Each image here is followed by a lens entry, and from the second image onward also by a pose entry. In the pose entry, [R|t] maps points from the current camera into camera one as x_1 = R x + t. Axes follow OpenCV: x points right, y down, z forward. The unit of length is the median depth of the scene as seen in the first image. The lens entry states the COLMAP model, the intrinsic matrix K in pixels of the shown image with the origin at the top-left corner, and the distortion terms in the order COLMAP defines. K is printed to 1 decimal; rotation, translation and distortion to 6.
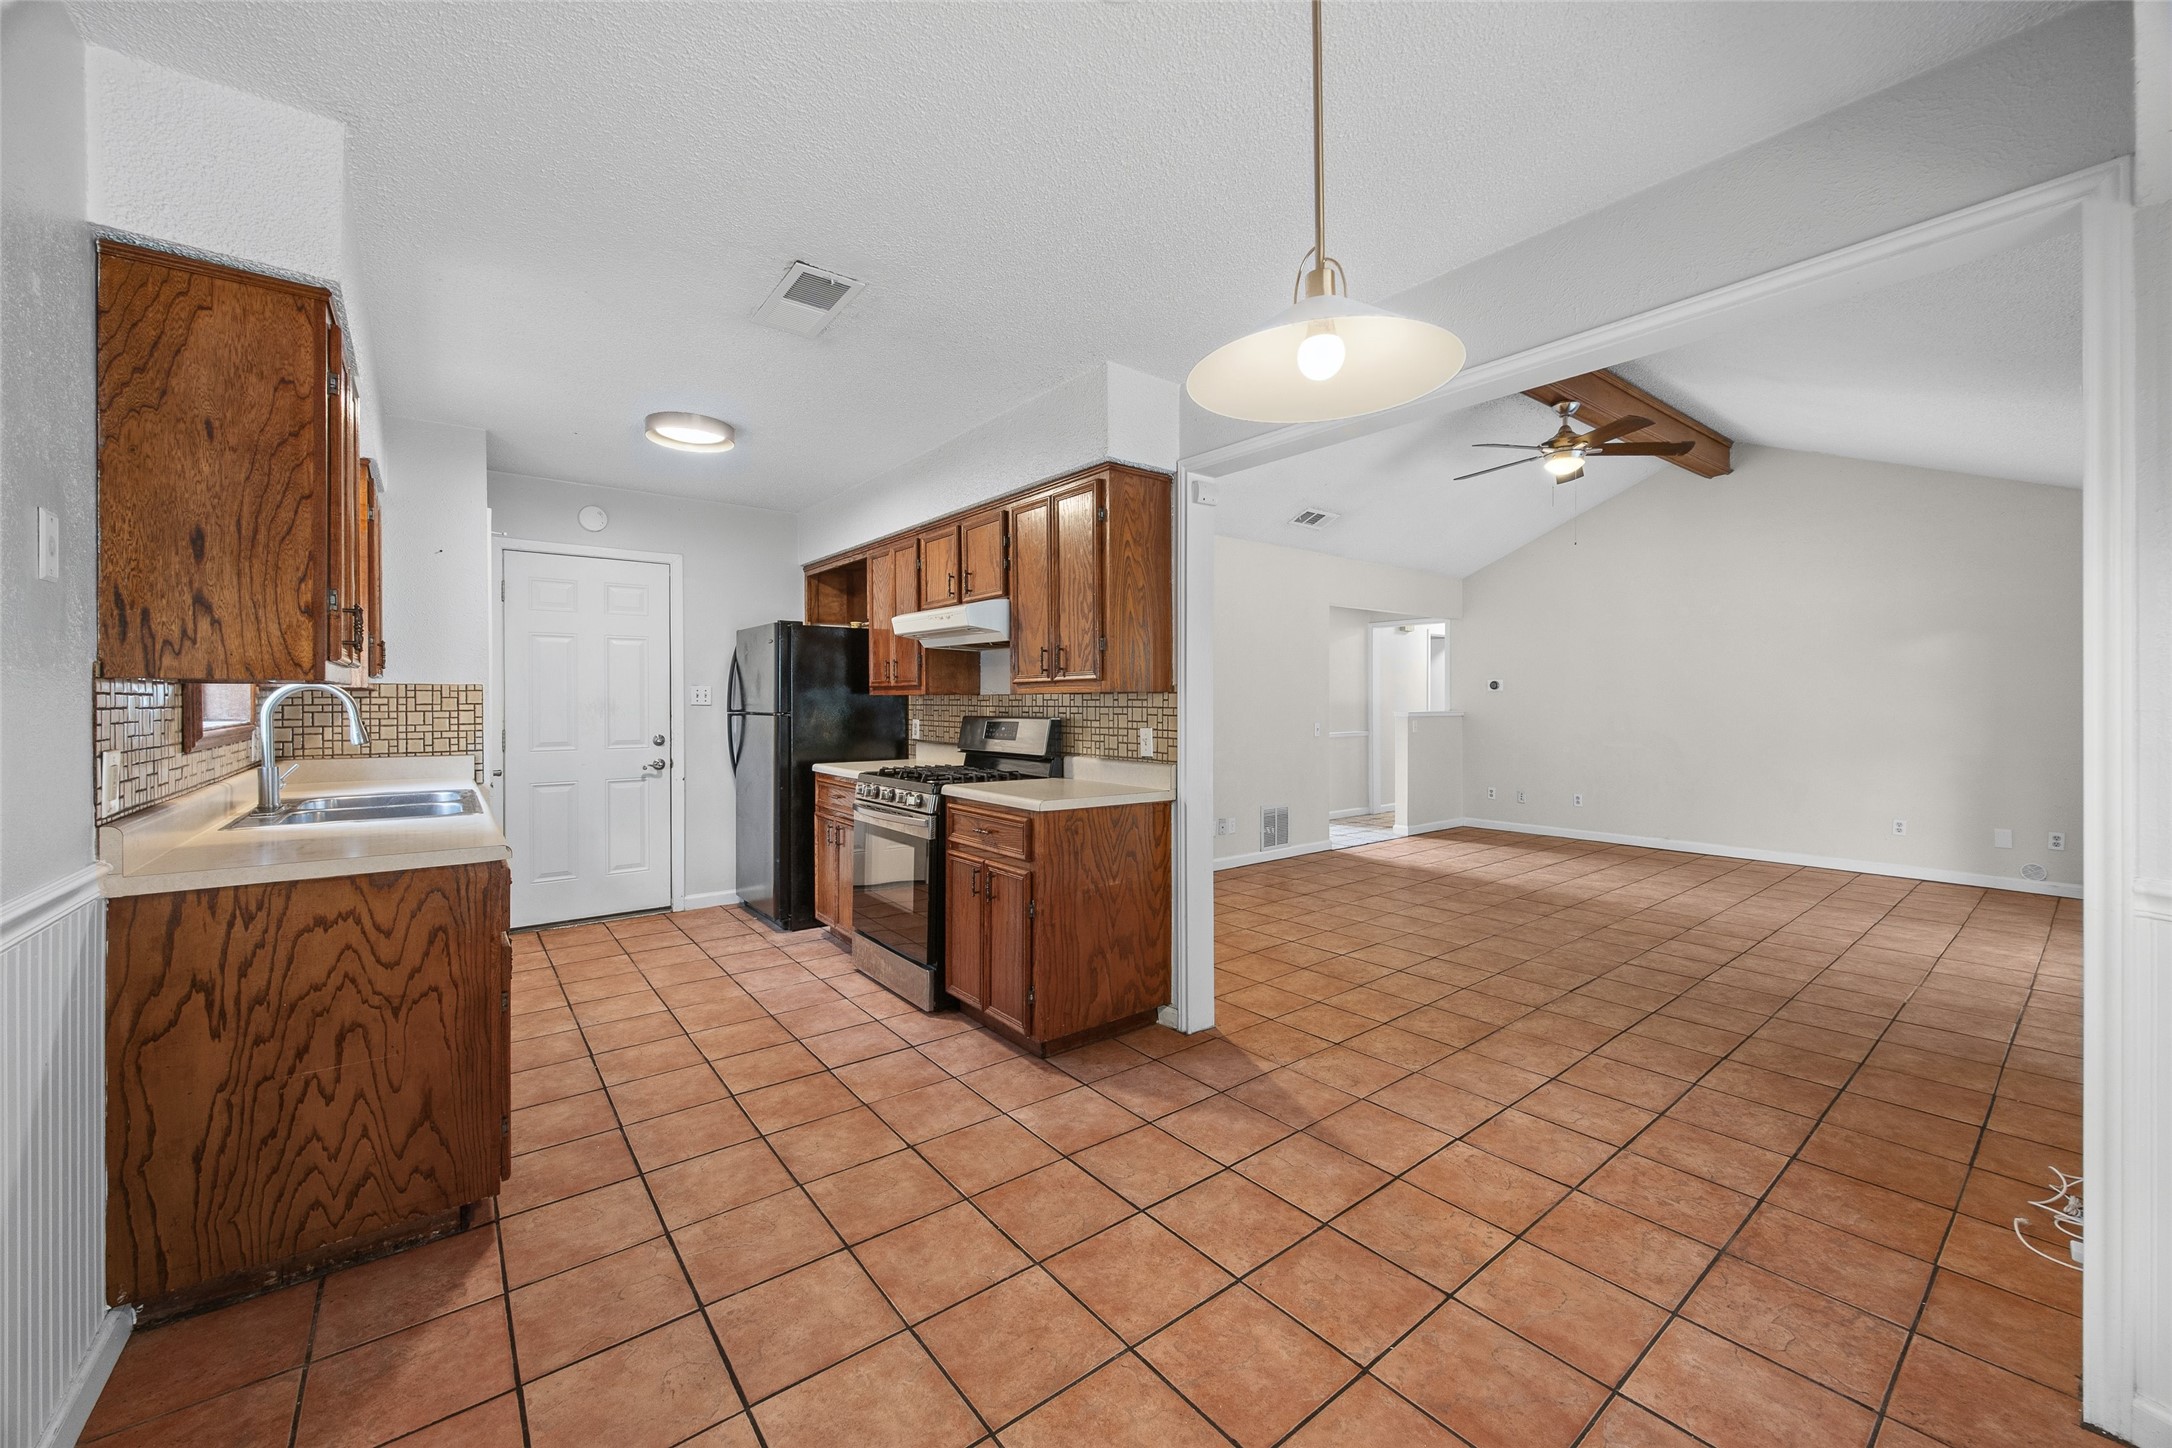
lens RADIAL K [[847.0, 0, 1092.4], [0, 847.0, 699.6], [0, 0, 1]] dist [-0.007391, 0.000465]
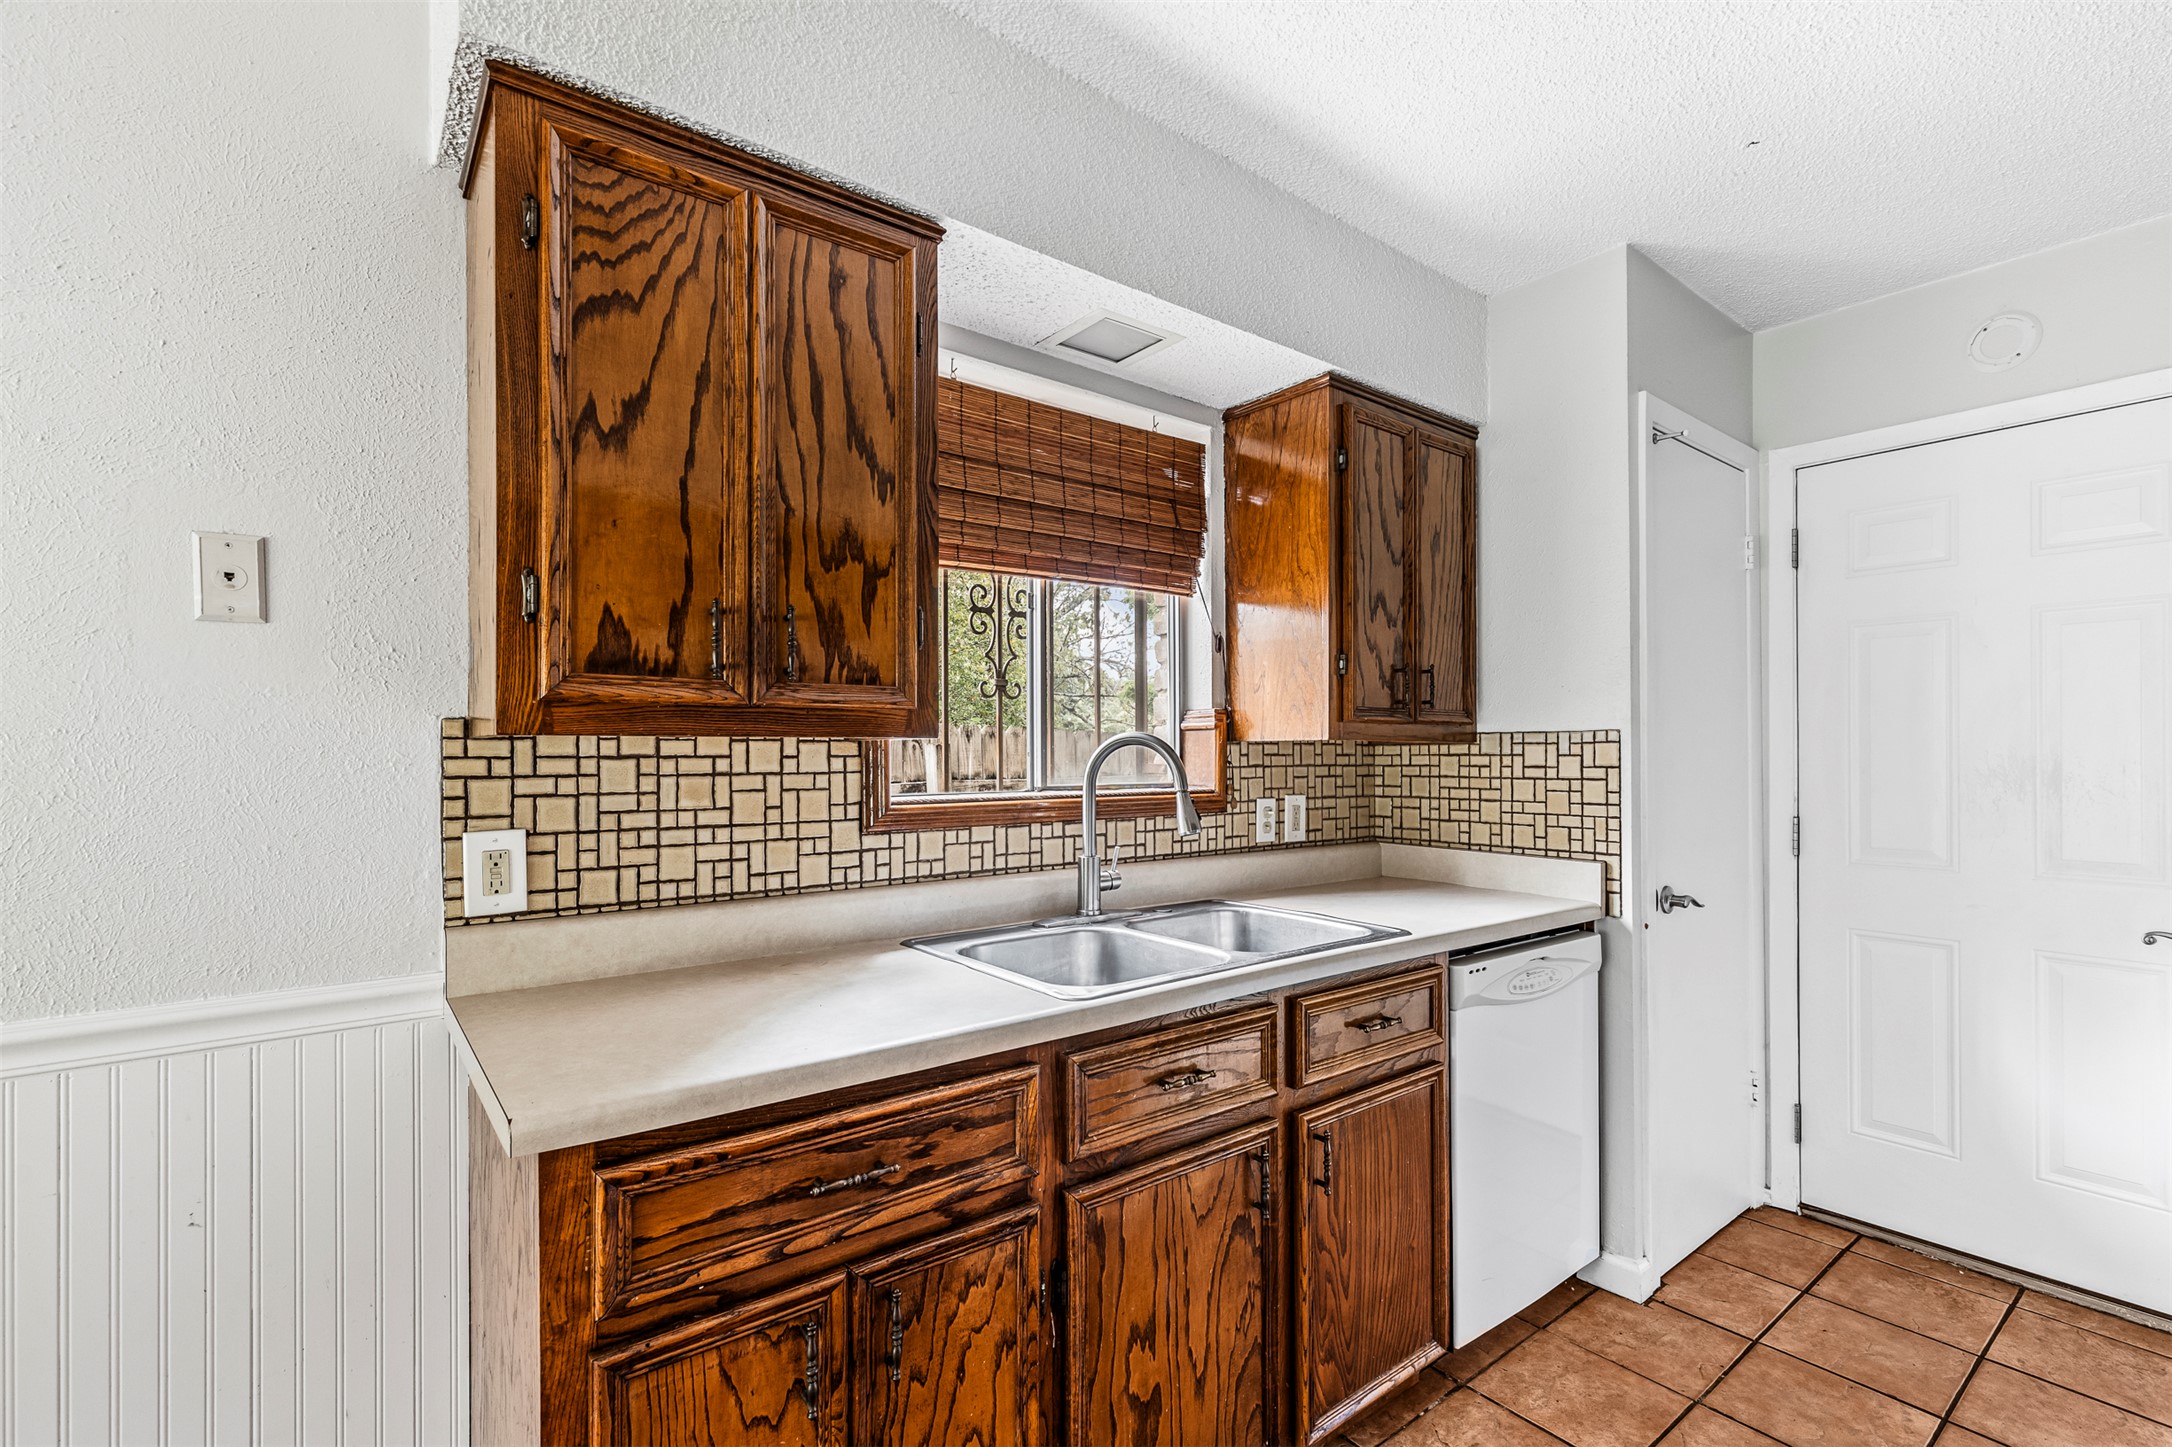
lens RADIAL K [[983.9, 0, 1091.1], [0, 983.9, 748.7], [0, 0, 1]] dist [0.003659, 0.000350]
pose [[-0.000470, -0.000538, -1.000000, -0.133029], [-0.000119, 1.000000, -0.000538, -0.007427], [1.000000, 0.000119, -0.000470, 0.813691]]
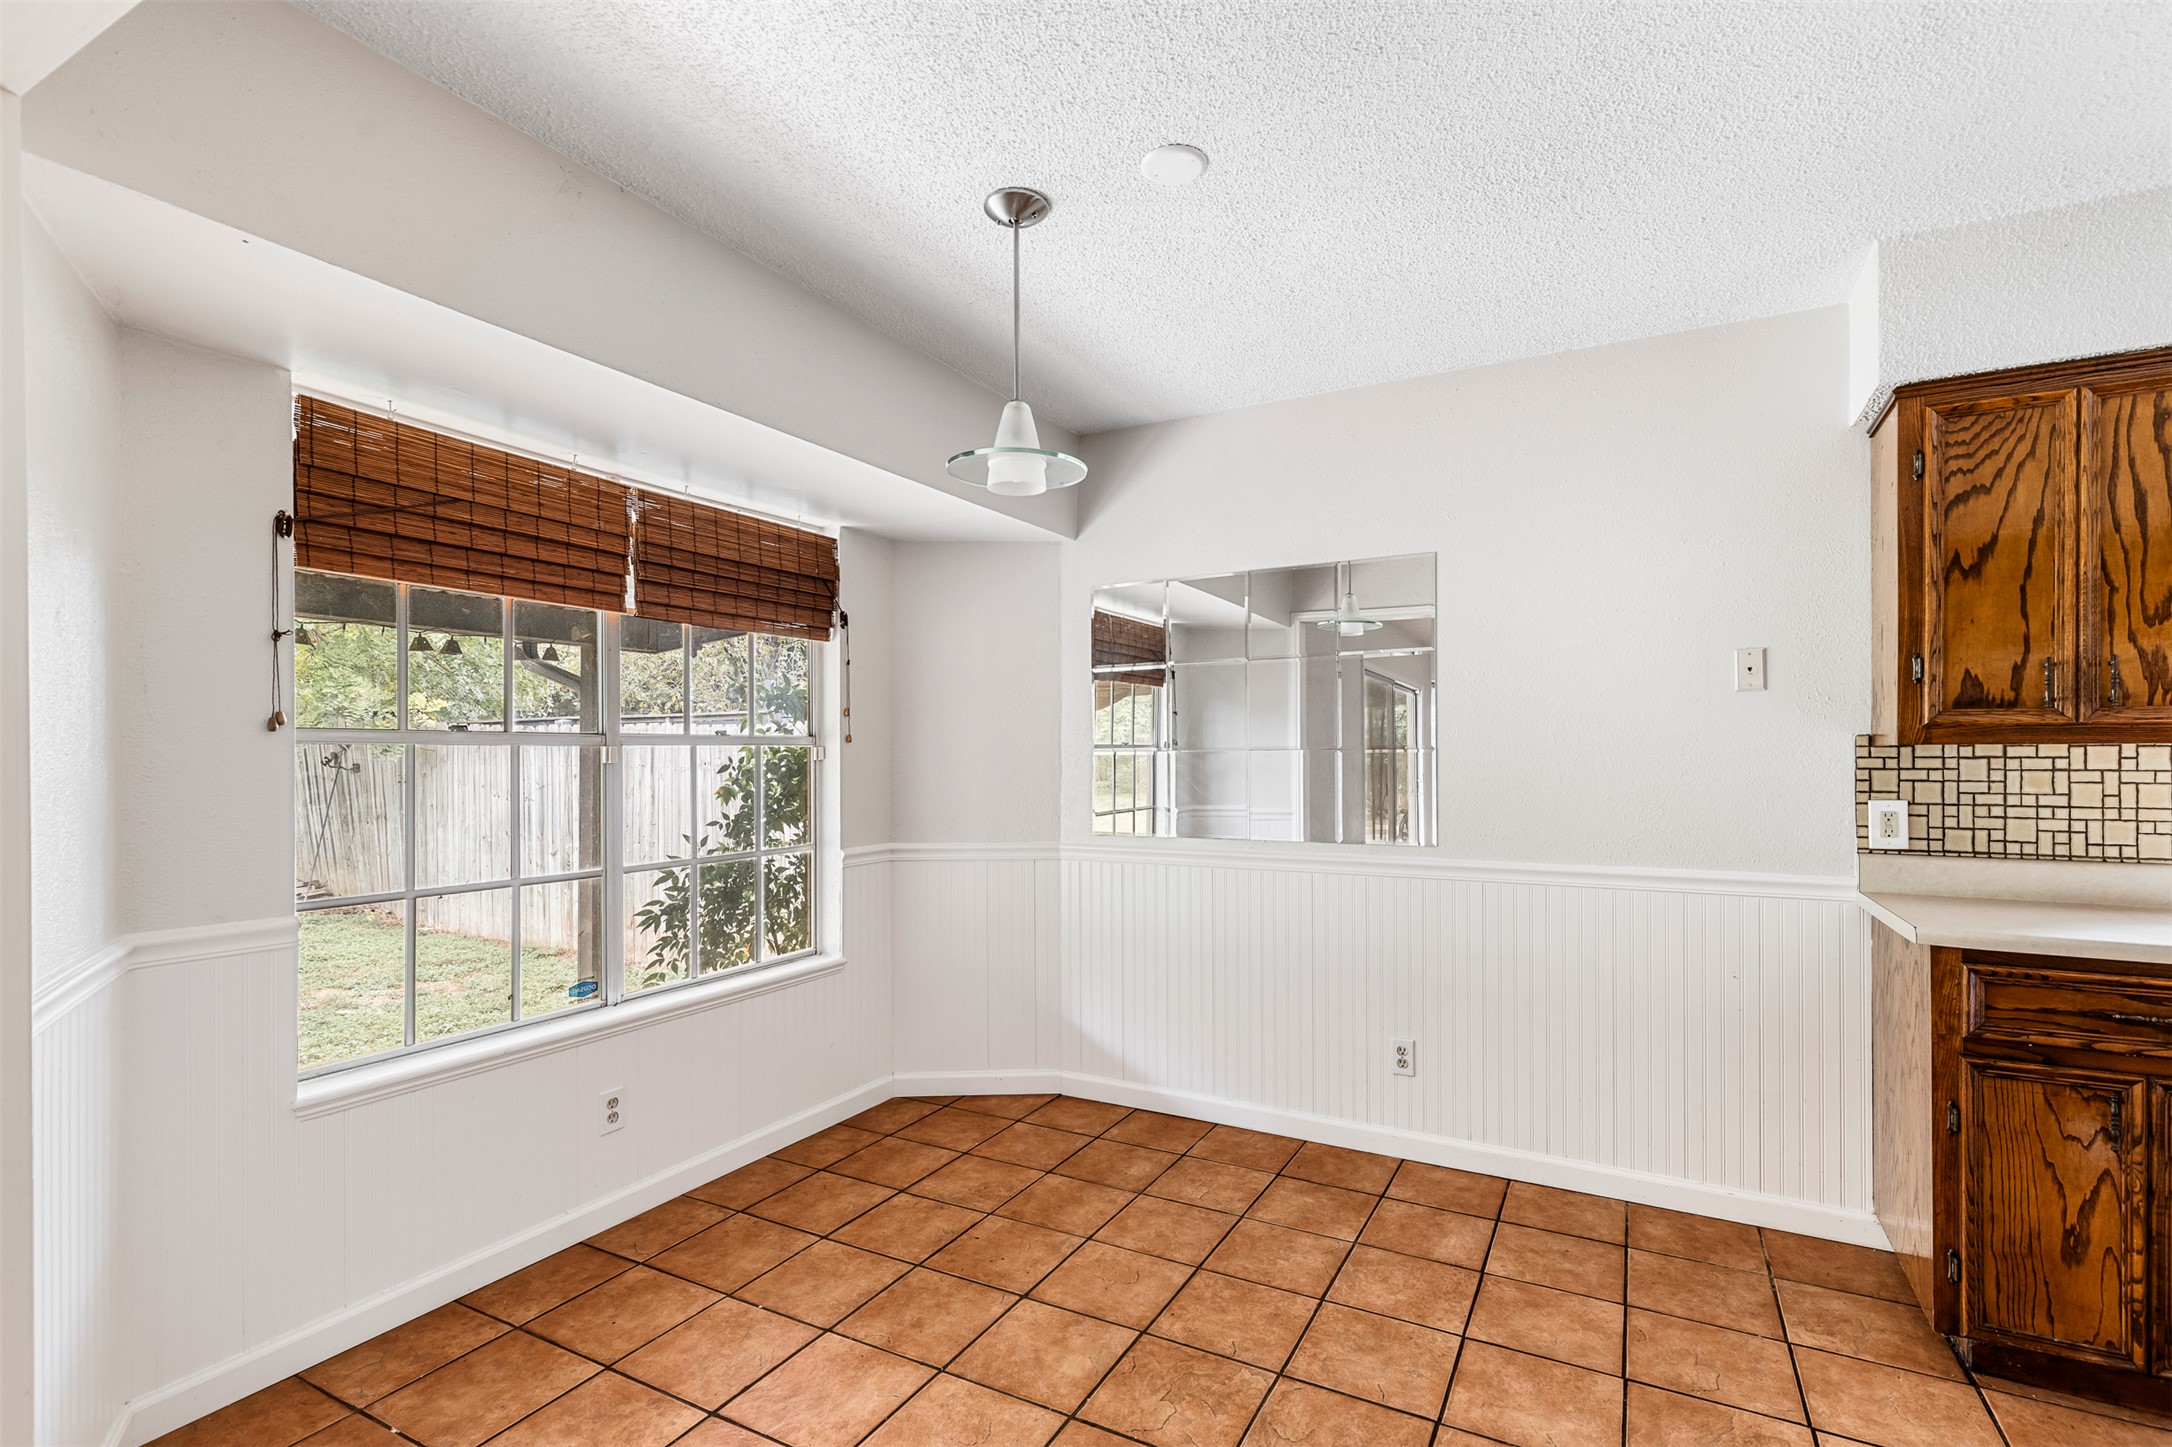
lens RADIAL K [[983.9, 0, 1128.2], [0, 983.9, 757.0], [0, 0, 1]] dist [0.003659, 0.000350]
pose [[-0.912935, -0.000193, -0.408106, 0.302561], [-0.000496, 1.000000, 0.000636, -0.004013], [0.408105, 0.000783, -0.912934, 1.016025]]
